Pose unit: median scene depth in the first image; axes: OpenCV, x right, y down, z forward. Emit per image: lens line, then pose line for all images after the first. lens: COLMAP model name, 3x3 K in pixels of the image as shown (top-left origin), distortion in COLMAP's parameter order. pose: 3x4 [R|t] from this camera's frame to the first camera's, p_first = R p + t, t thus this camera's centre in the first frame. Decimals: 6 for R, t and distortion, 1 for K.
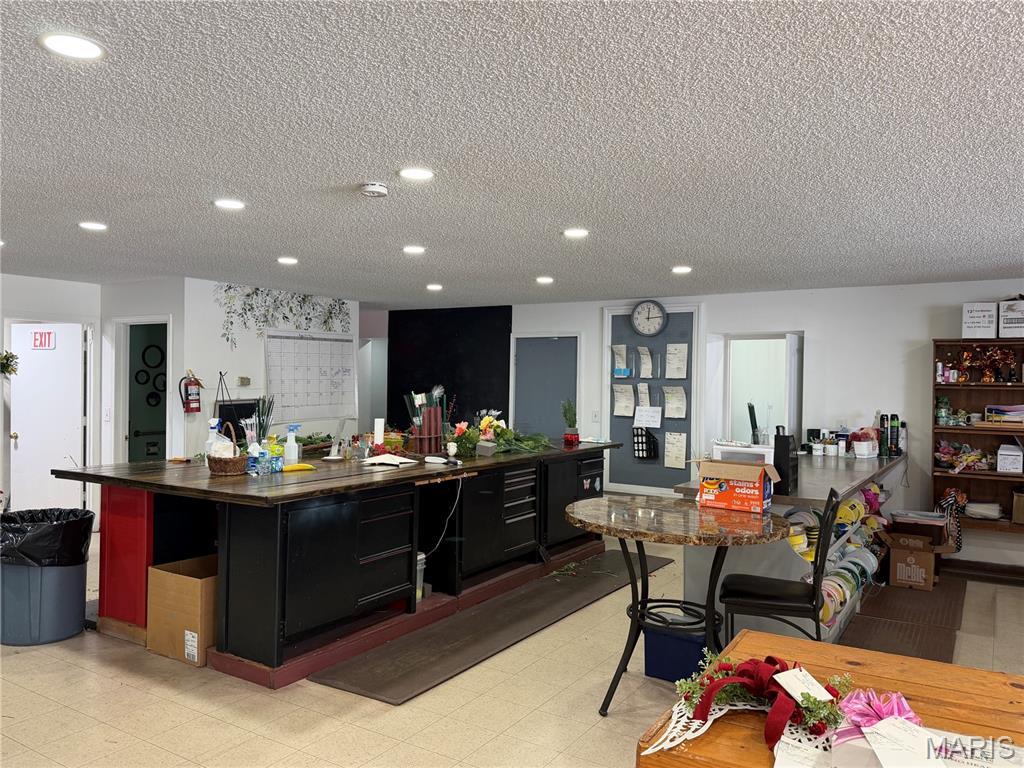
lens RADIAL K [[781.1, 0, 512.0], [0, 781.1, 384.0], [0, 0, 1]] dist [0.110449, -0.132157]
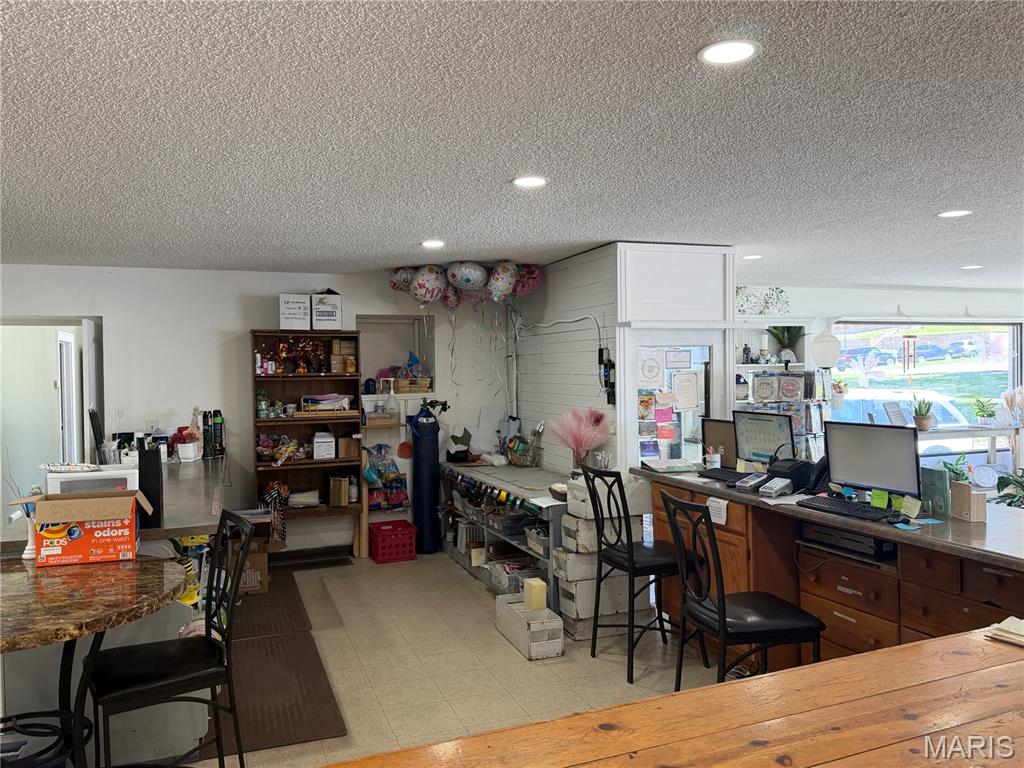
lens RADIAL K [[781.1, 0, 512.0], [0, 781.1, 384.0], [0, 0, 1]] dist [0.110449, -0.132157]
pose [[0.620460, -0.036261, 0.783400, -0.025819], [0.028300, 0.999315, 0.023841, -0.004507], [-0.783728, 0.007377, 0.621061, 0.163711]]
